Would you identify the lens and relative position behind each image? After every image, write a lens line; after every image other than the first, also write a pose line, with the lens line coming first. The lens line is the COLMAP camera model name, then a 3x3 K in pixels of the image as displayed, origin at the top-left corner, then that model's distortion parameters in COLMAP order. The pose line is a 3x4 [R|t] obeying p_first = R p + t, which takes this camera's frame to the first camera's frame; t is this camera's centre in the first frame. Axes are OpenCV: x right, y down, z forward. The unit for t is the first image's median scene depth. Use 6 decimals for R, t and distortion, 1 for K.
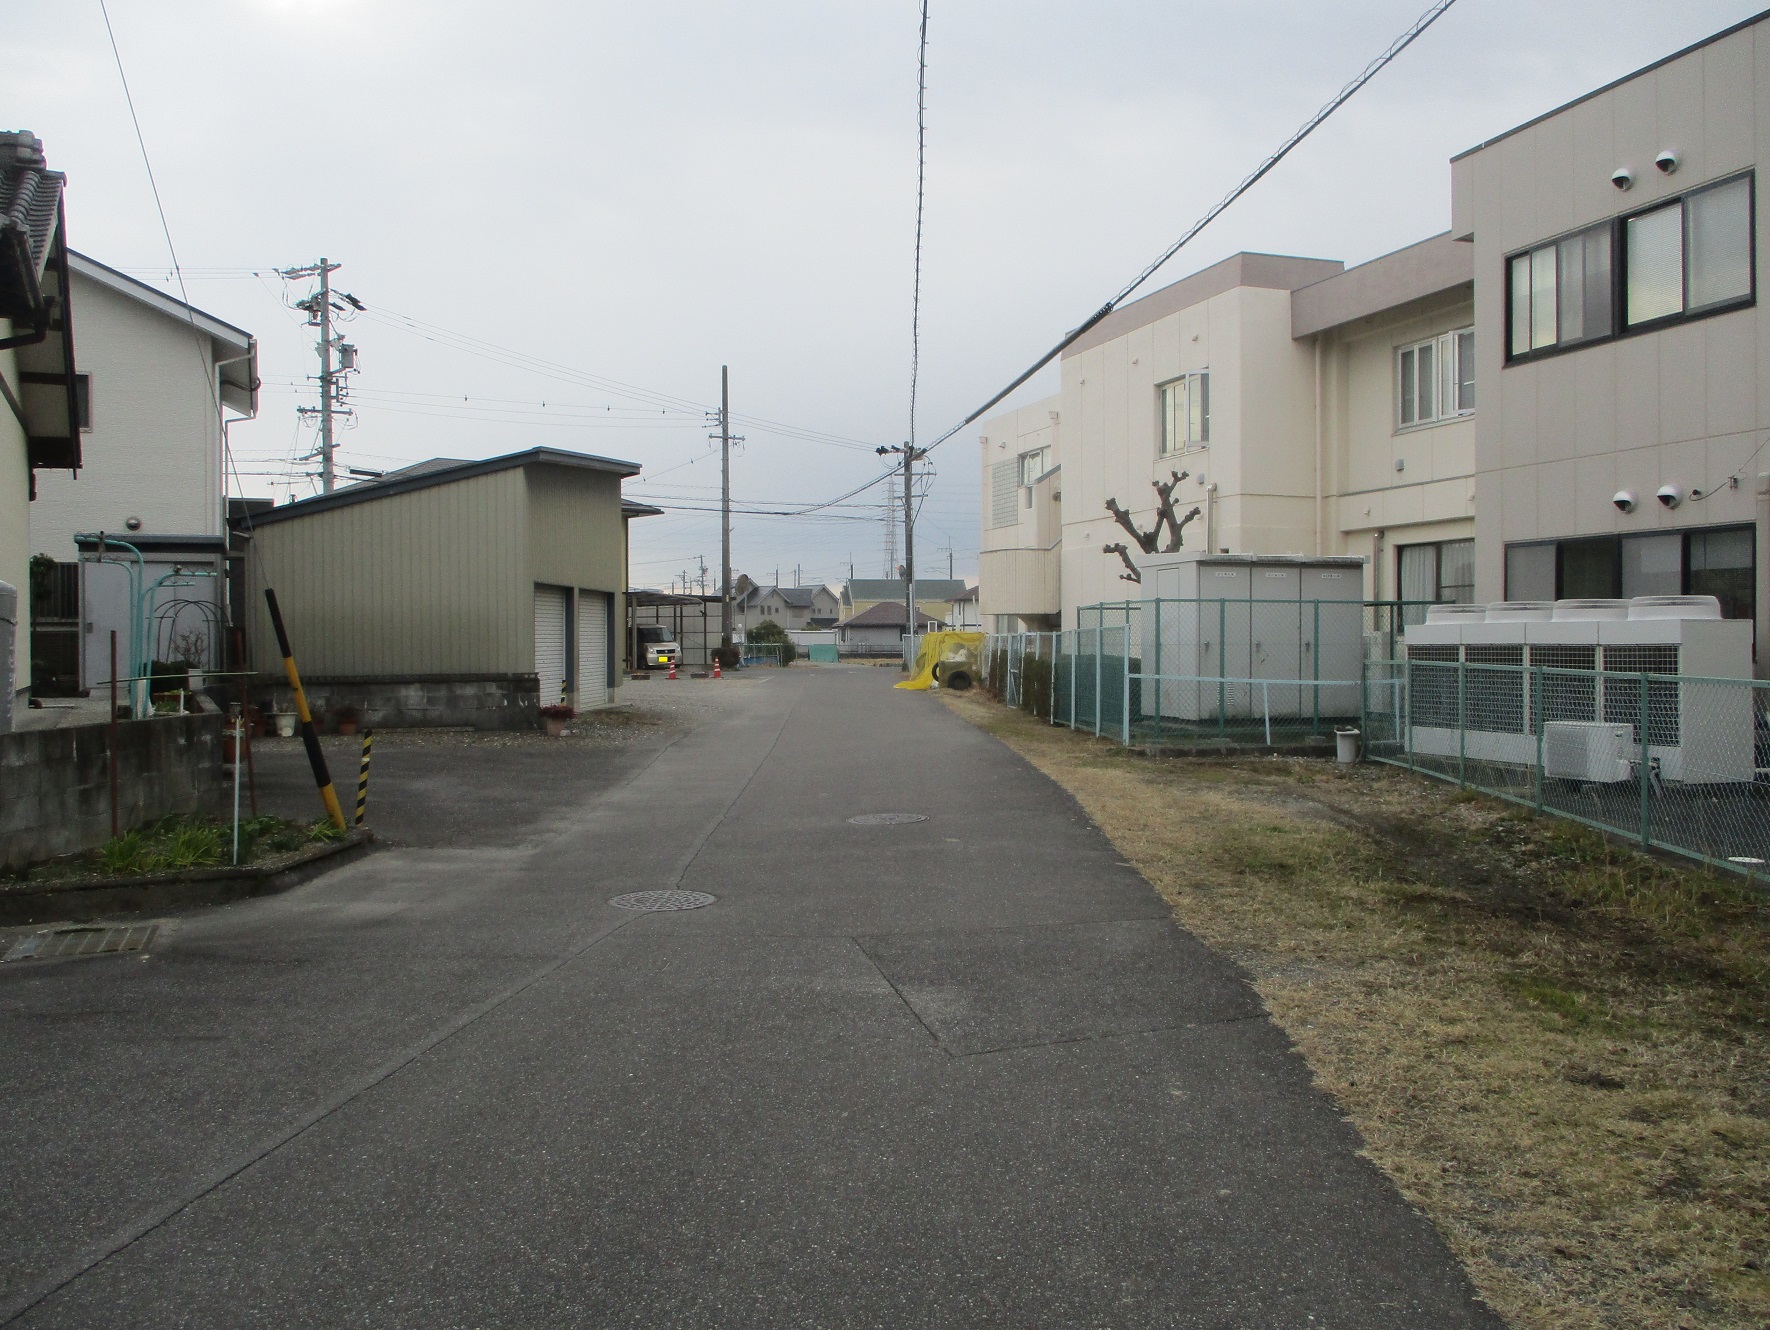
lens RADIAL K [[1662.4, 0, 885.2], [0, 1662.4, 663.2], [0, 0, 1]] dist [-0.000252, 0.000000]
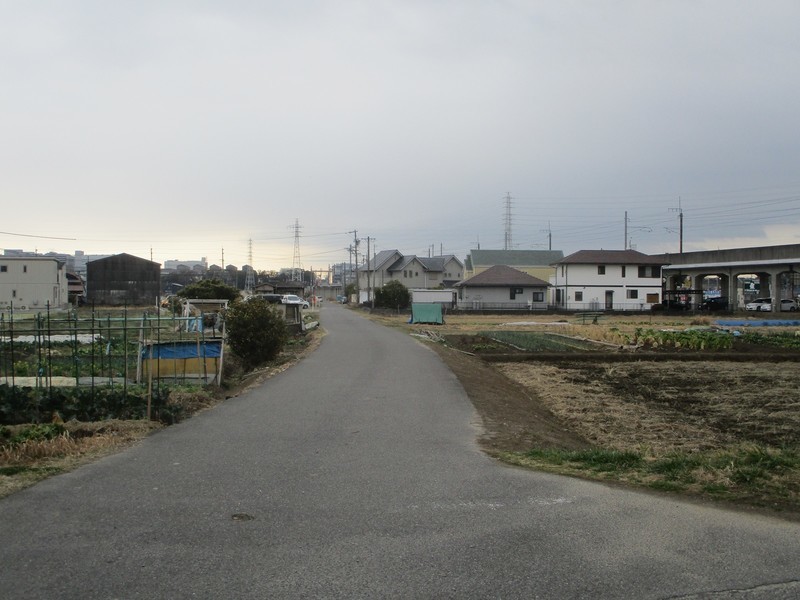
lens RADIAL K [[992.1, 0, 400.1], [0, 992.1, 300.6], [0, 0, 1]] dist [-0.001802, 0.000000]
pose [[0.994819, 0.002287, -0.101638, 0.001517], [-0.003141, 0.999961, -0.008240, -0.004749], [0.101615, 0.008516, 0.994787, 0.236125]]
